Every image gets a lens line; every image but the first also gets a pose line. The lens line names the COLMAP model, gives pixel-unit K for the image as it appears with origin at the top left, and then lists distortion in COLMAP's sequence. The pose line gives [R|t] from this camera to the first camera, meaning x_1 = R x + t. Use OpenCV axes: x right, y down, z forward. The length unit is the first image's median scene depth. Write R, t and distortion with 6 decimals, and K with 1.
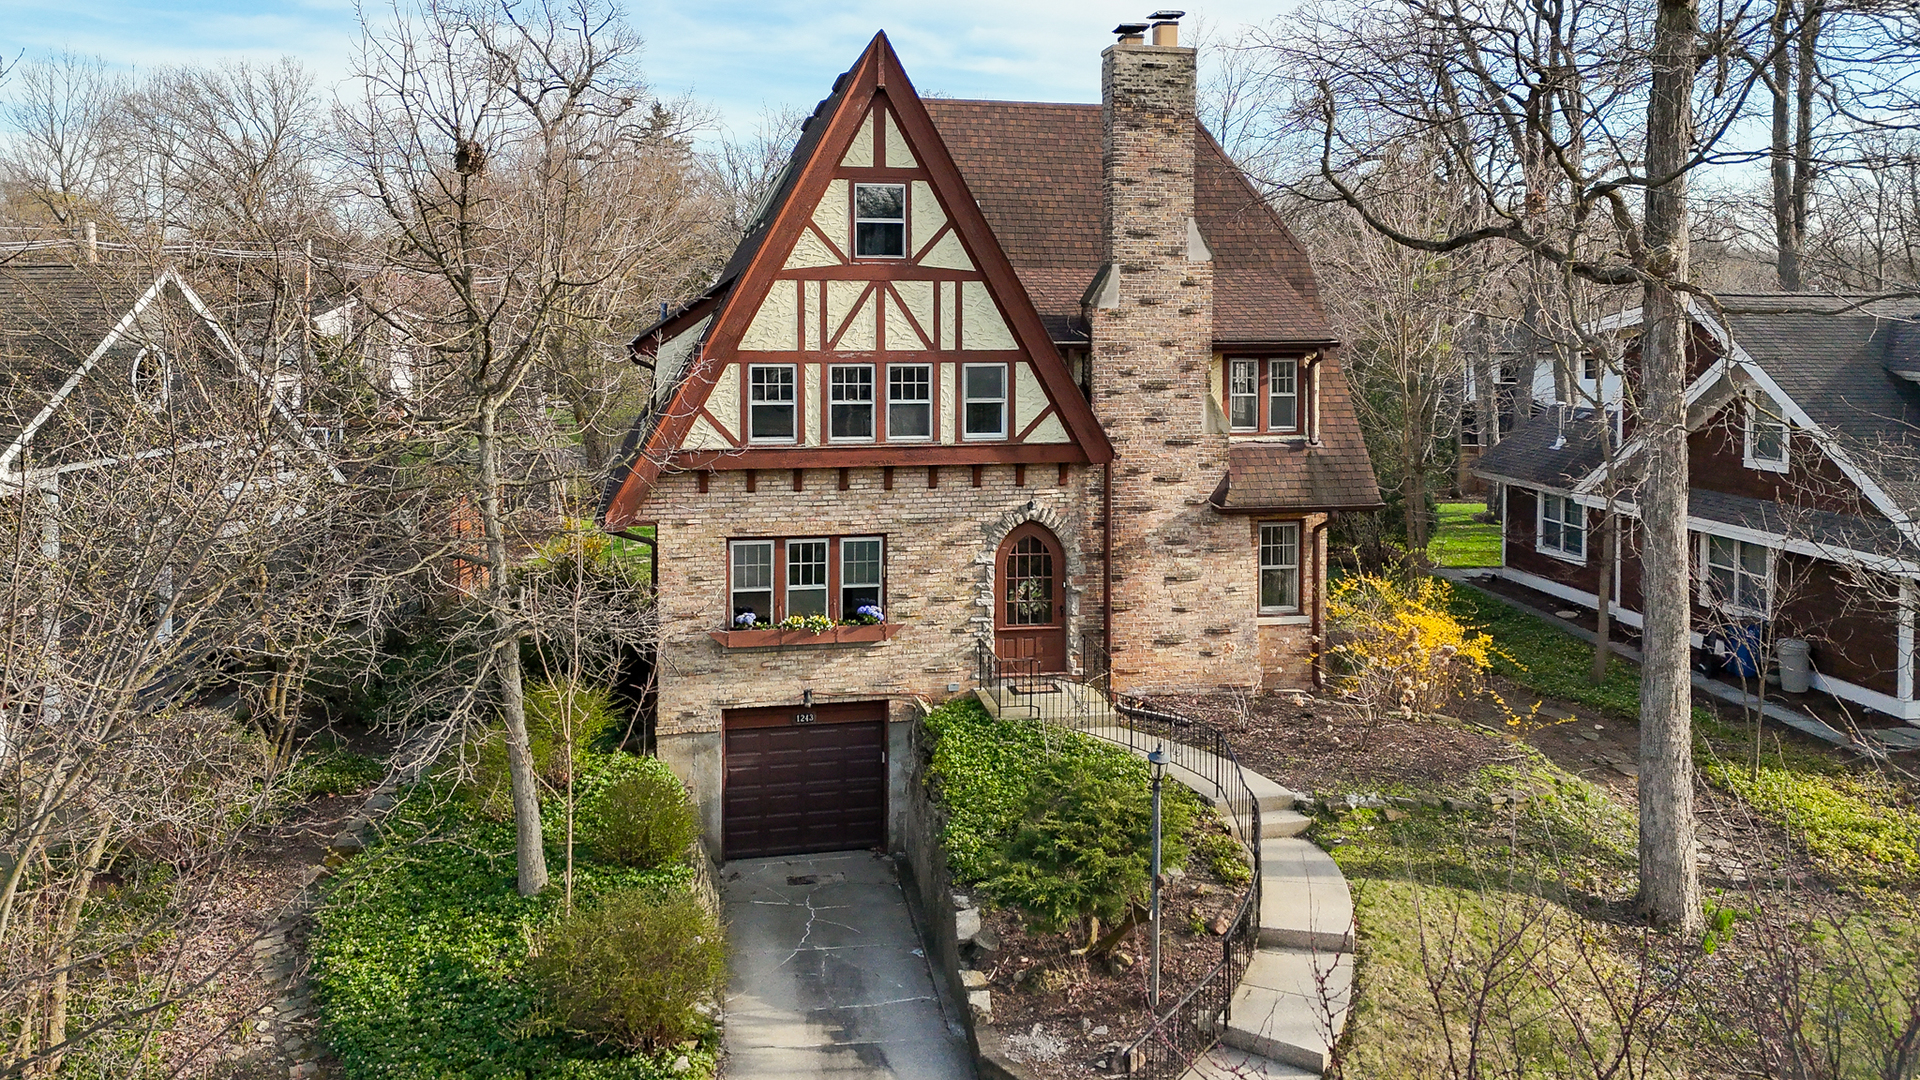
lens RADIAL K [[1359.0, 0, 888.2], [0, 1359.0, 538.8], [0, 0, 1]] dist [0.088328, -0.079331]
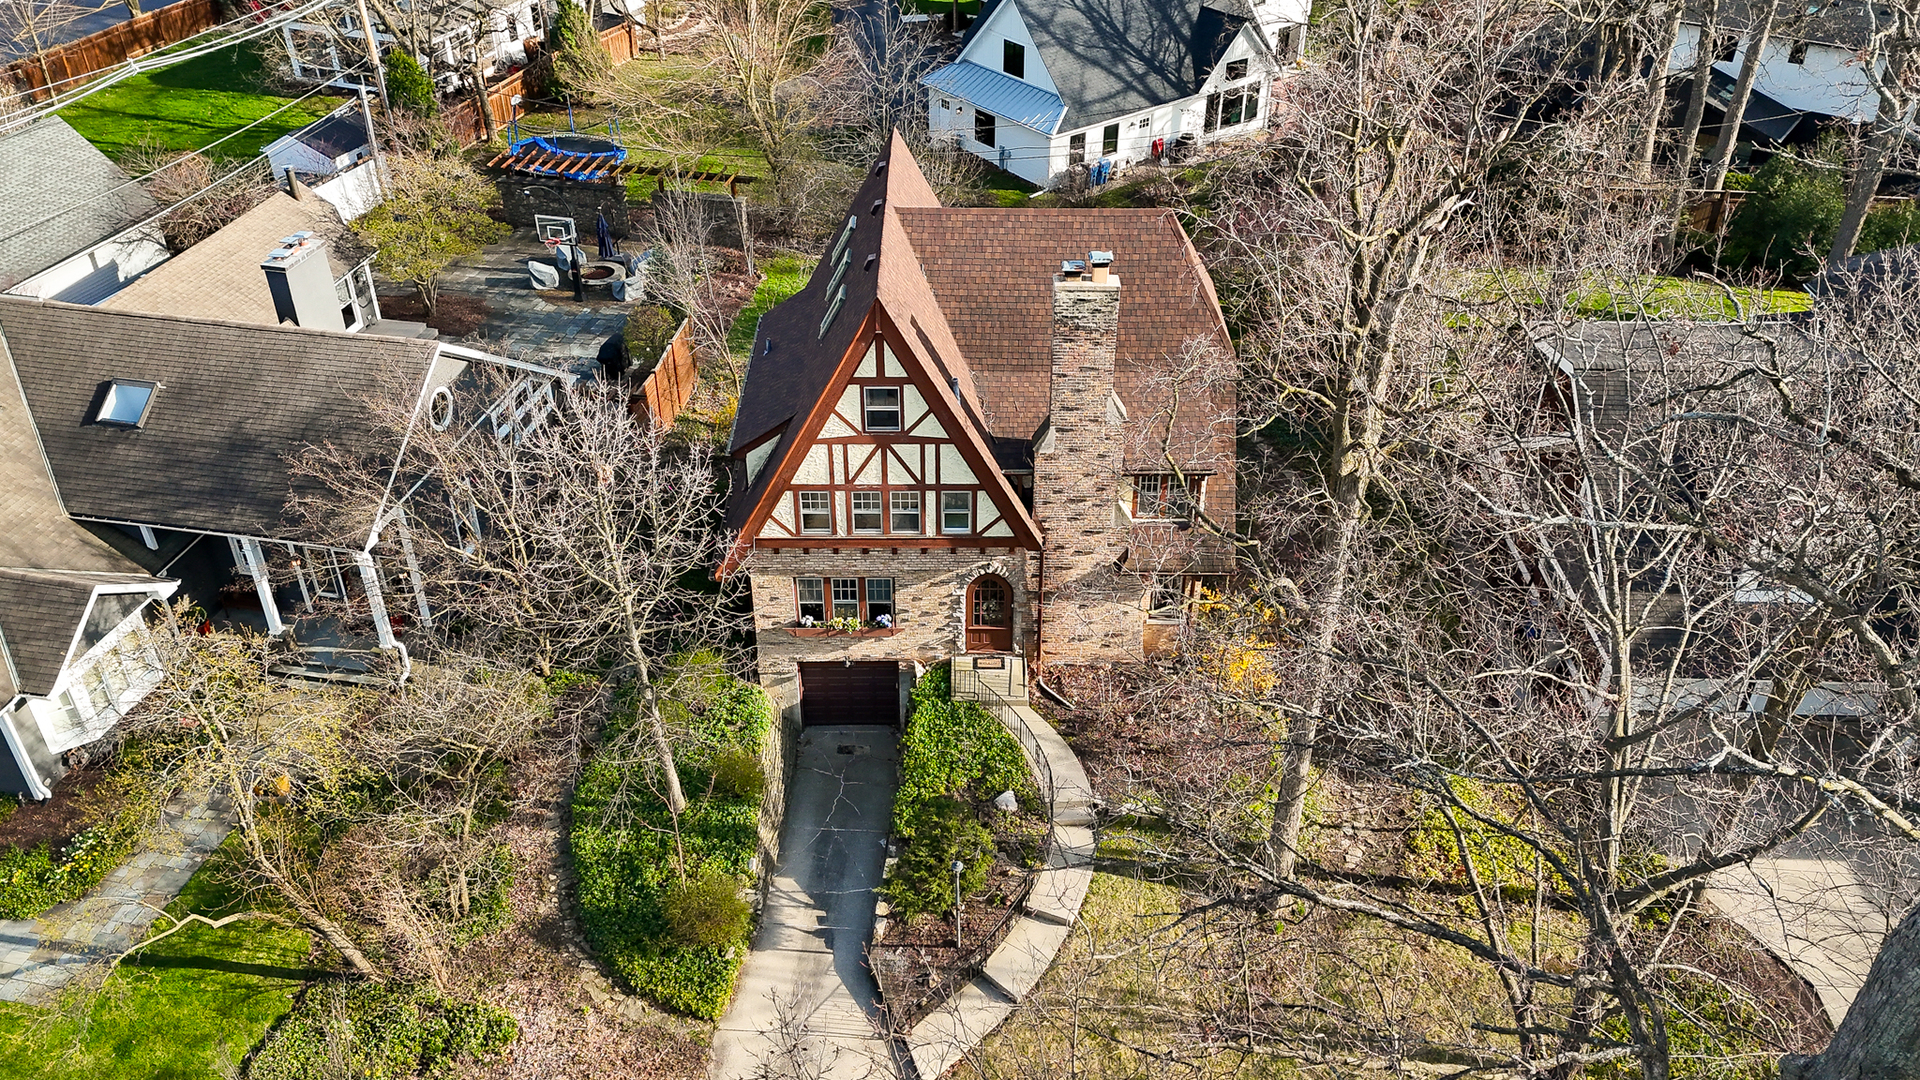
lens RADIAL K [[1398.4, 0, 960.0], [0, 1398.4, 540.0], [0, 0, 1]] dist [0.088760, -0.090491]
pose [[0.982611, 0.105331, -0.152909, 0.316445], [-0.009144, 0.849976, 0.526742, -0.894224], [0.185451, -0.516185, 0.836159, -0.307699]]
